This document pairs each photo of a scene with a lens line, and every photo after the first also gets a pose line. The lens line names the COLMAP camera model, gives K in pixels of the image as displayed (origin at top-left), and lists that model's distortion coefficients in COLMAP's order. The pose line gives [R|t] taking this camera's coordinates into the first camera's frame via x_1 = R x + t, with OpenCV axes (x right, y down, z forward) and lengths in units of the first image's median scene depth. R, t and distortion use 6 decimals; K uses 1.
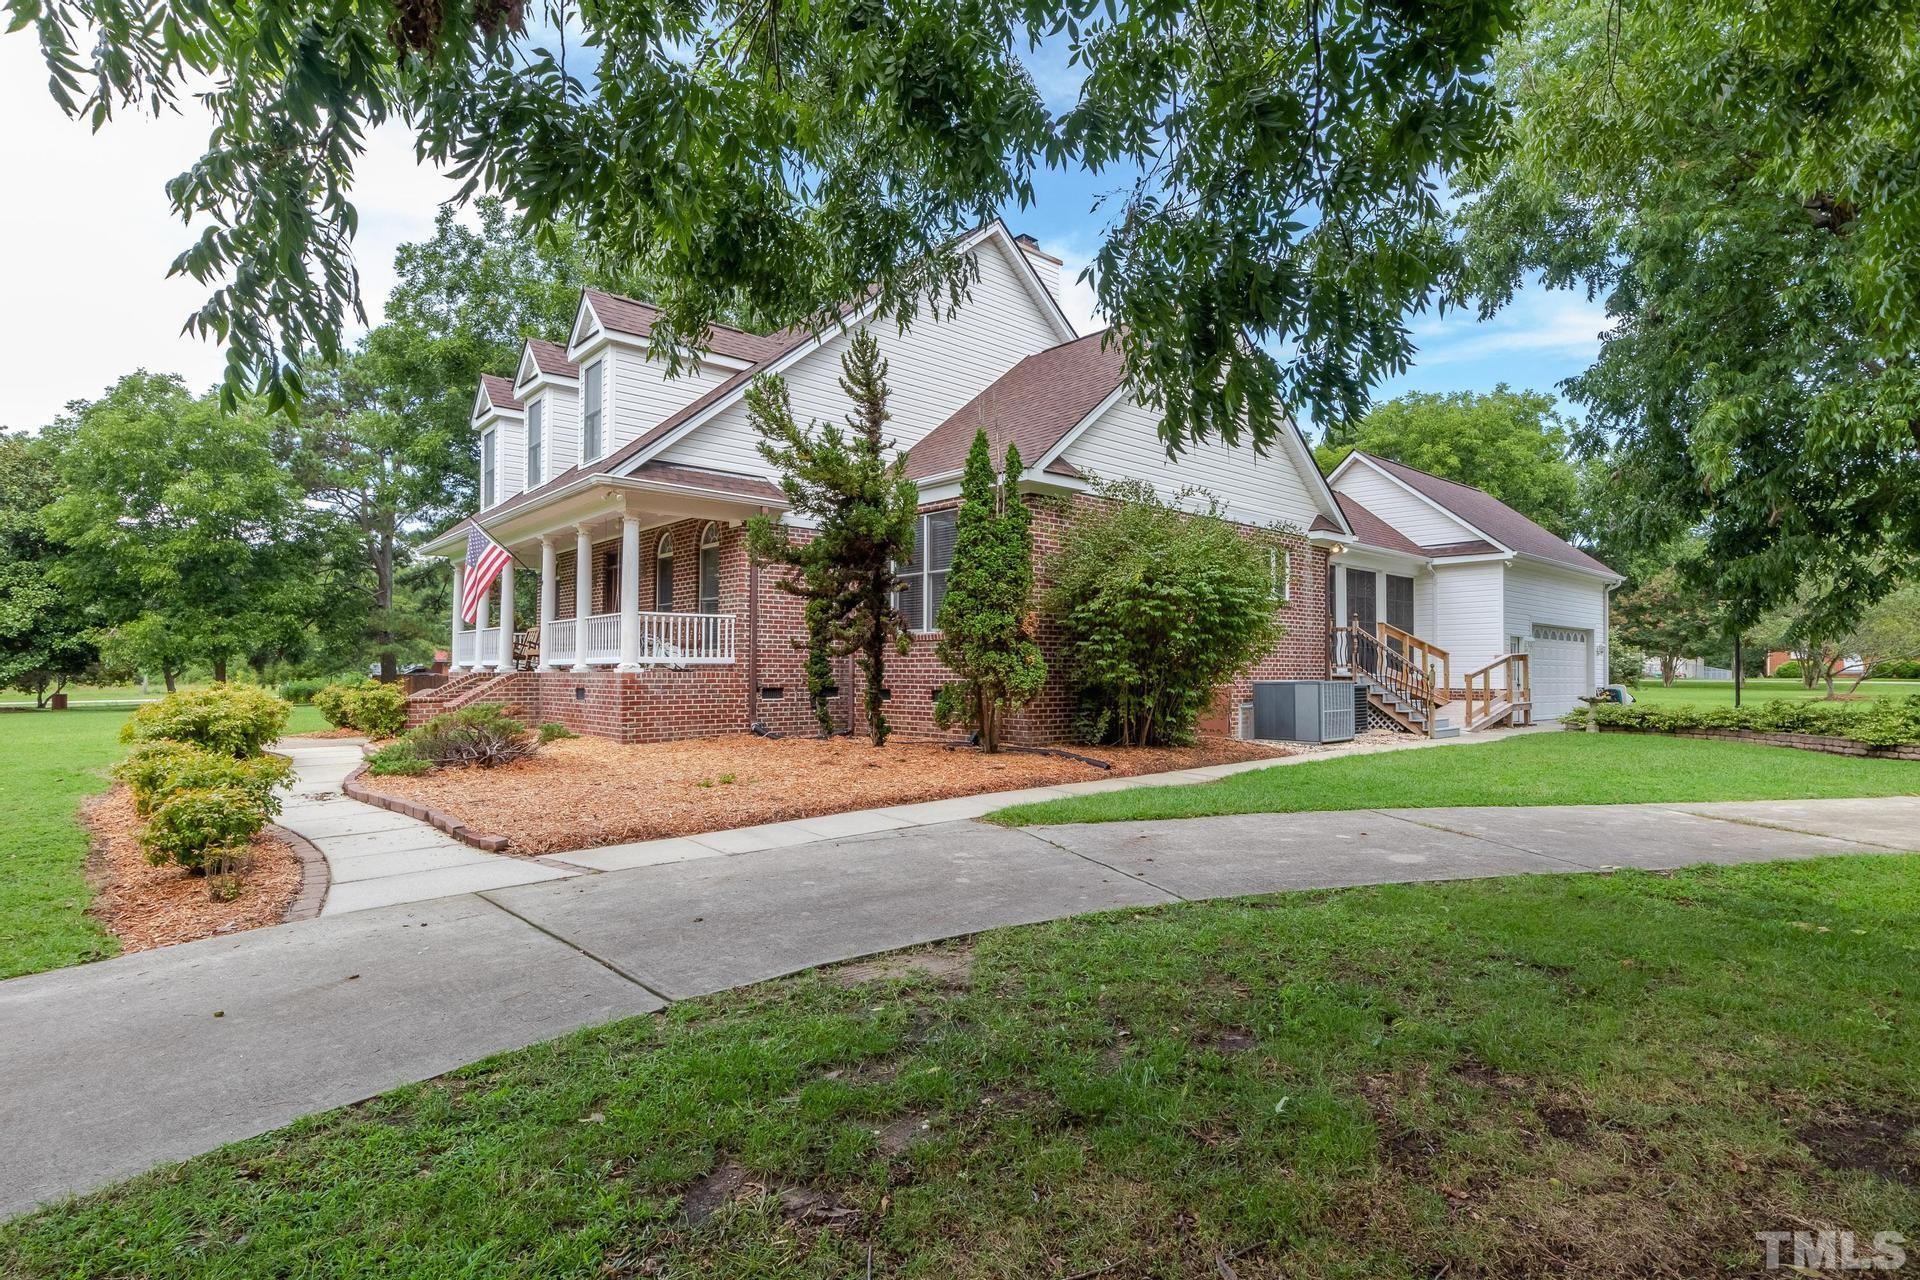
lens RADIAL K [[977.4, 0, 959.3], [0, 977.4, 645.2], [0, 0, 1]] dist [-0.022974, 0.010057]
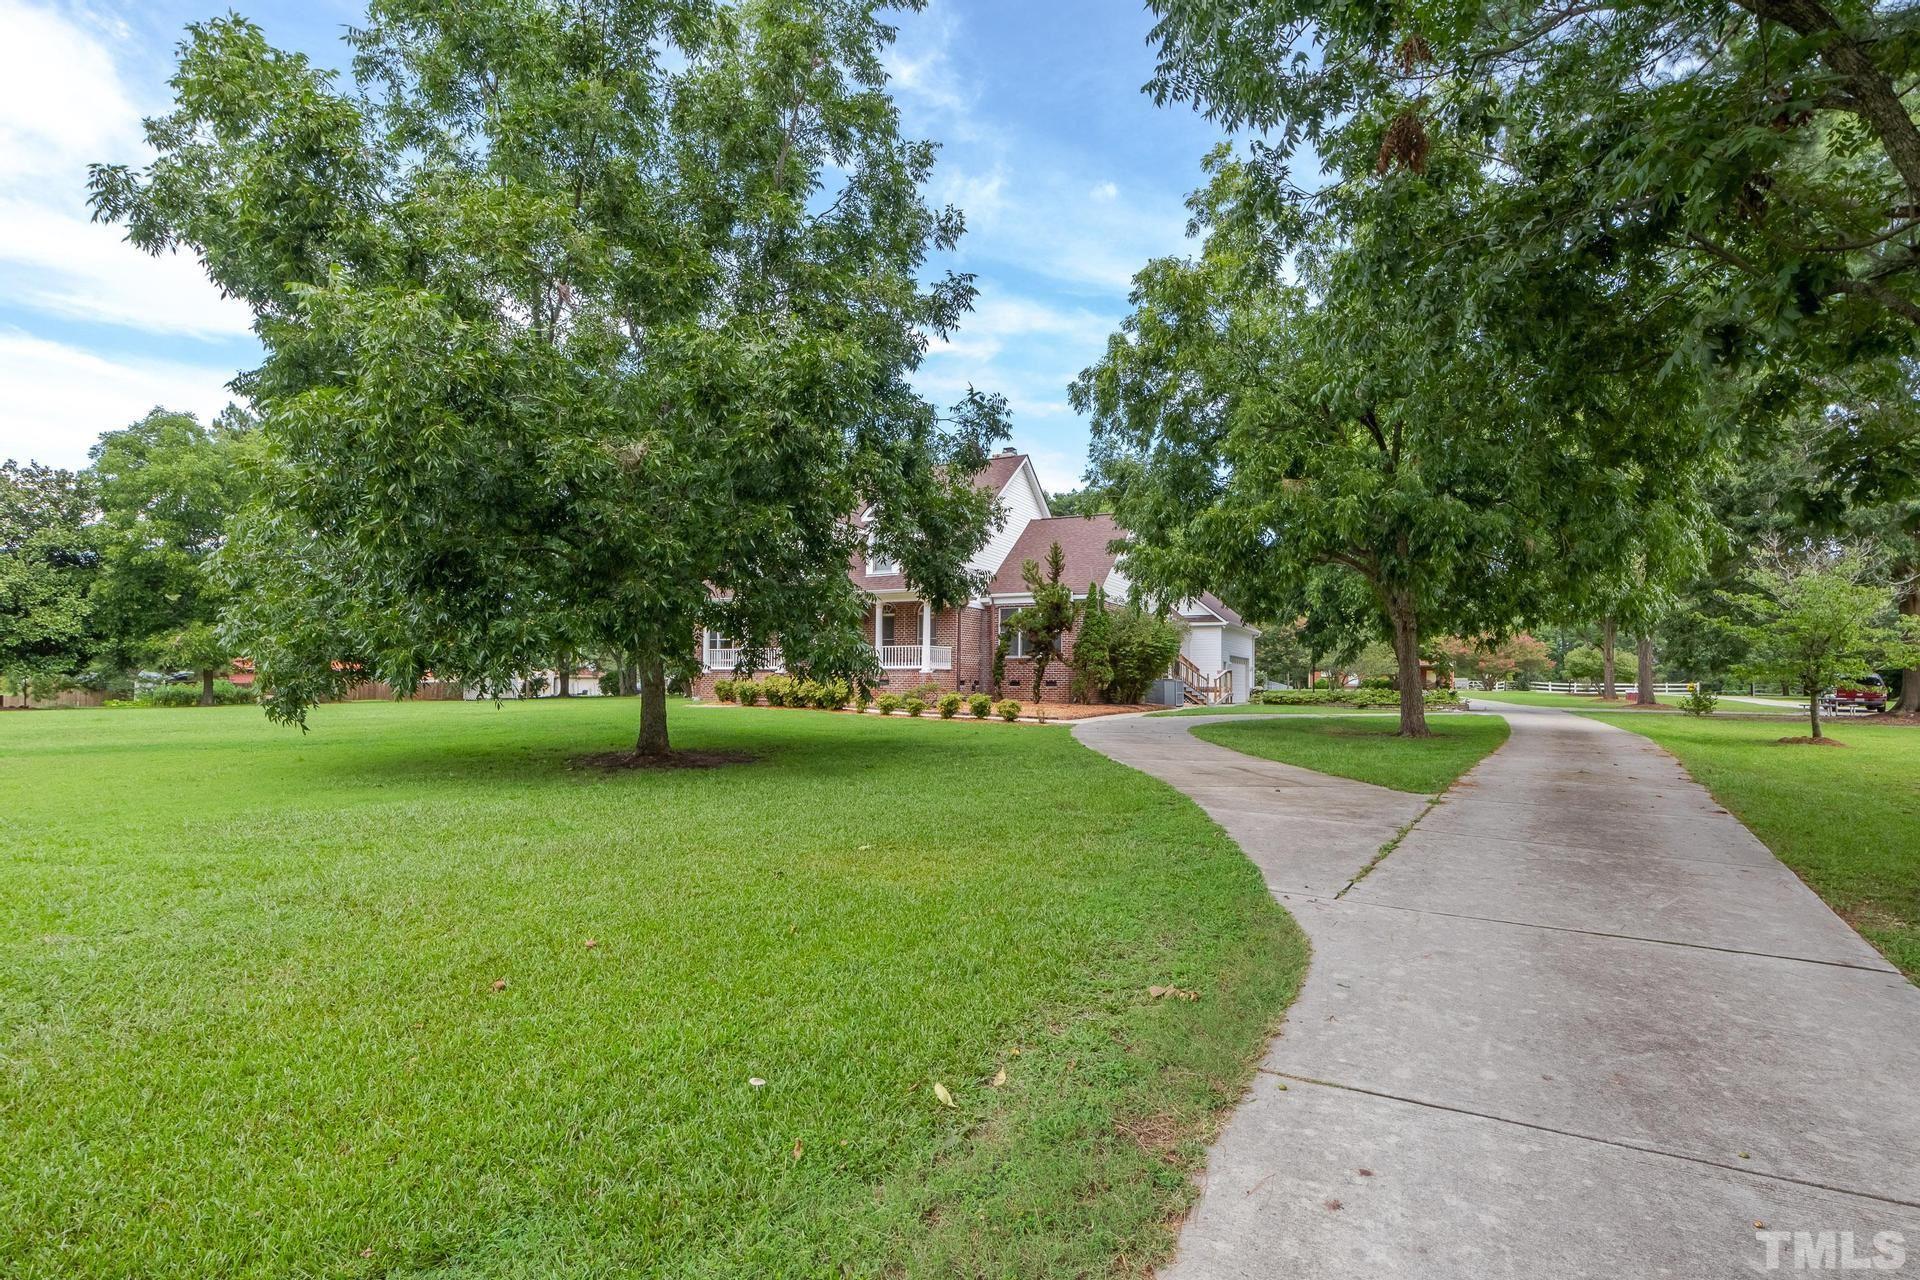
lens RADIAL K [[977.4, 0, 959.9], [0, 977.4, 641.7], [0, 0, 1]] dist [-0.022974, 0.010057]
pose [[0.934233, 0.022423, 0.355958, -0.870169], [-0.015433, 0.999629, -0.022463, 0.004657], [-0.356329, 0.015492, 0.934232, -0.931882]]
